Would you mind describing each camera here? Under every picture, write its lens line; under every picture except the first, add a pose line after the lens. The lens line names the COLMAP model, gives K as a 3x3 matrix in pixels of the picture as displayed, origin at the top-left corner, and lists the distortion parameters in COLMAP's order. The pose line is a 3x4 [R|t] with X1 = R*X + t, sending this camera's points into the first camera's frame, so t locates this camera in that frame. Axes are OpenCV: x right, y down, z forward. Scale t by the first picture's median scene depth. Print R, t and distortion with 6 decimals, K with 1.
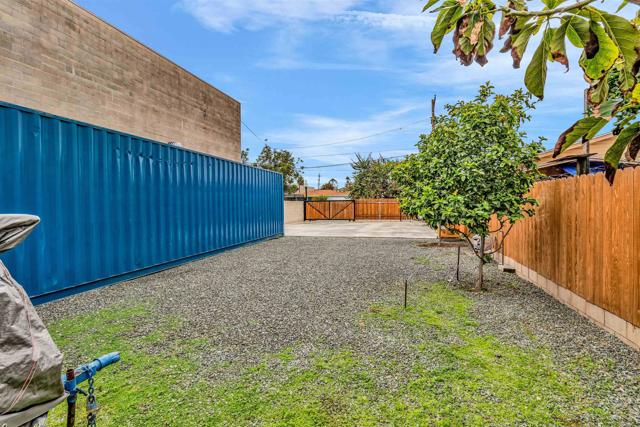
lens RADIAL K [[320.4, 0, 320.3], [0, 320.4, 205.1], [0, 0, 1]] dist [-0.001684, -0.000374]
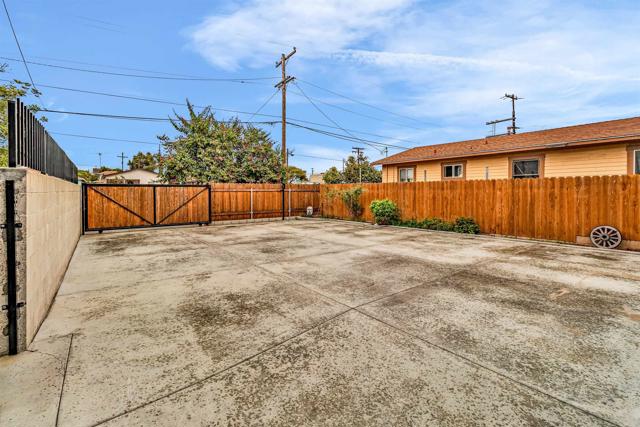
lens RADIAL K [[296.5, 0, 318.9], [0, 296.5, 194.2], [0, 0, 1]] dist [0.000324, -0.000010]
pose [[0.626337, -0.000522, 0.779553, -0.154871], [-0.000288, 1.000000, 0.000900, -0.000765], [-0.779553, -0.000788, 0.626336, 0.539490]]
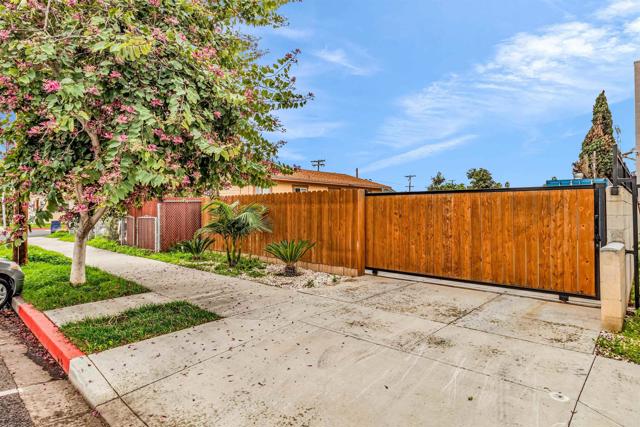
lens RADIAL K [[359.0, 0, 320.9], [0, 359.0, 208.6], [0, 0, 1]] dist [-0.004634, -0.000850]
pose [[-0.881072, 0.013048, 0.472803, -0.008220], [0.009021, 0.999901, -0.010784, 0.000189], [-0.472897, -0.005237, -0.881102, 1.240546]]
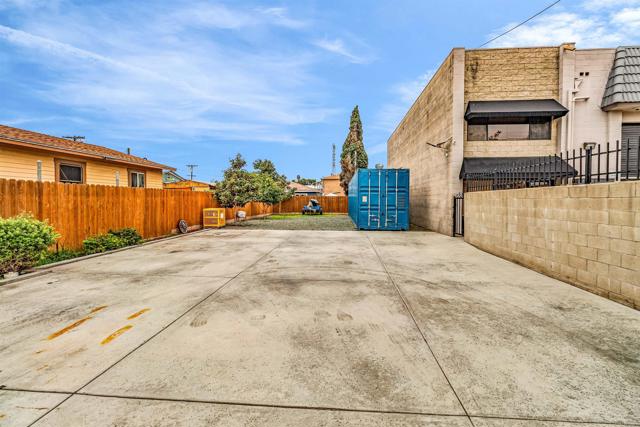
lens RADIAL K [[292.6, 0, 321.3], [0, 292.6, 208.5], [0, 0, 1]] dist [0.000047, 0.000117]
pose [[-0.985008, 0.010224, -0.172204, 0.081878], [0.004416, 0.999409, 0.034081, -0.003196], [0.172451, 0.032809, -0.984472, 0.973288]]
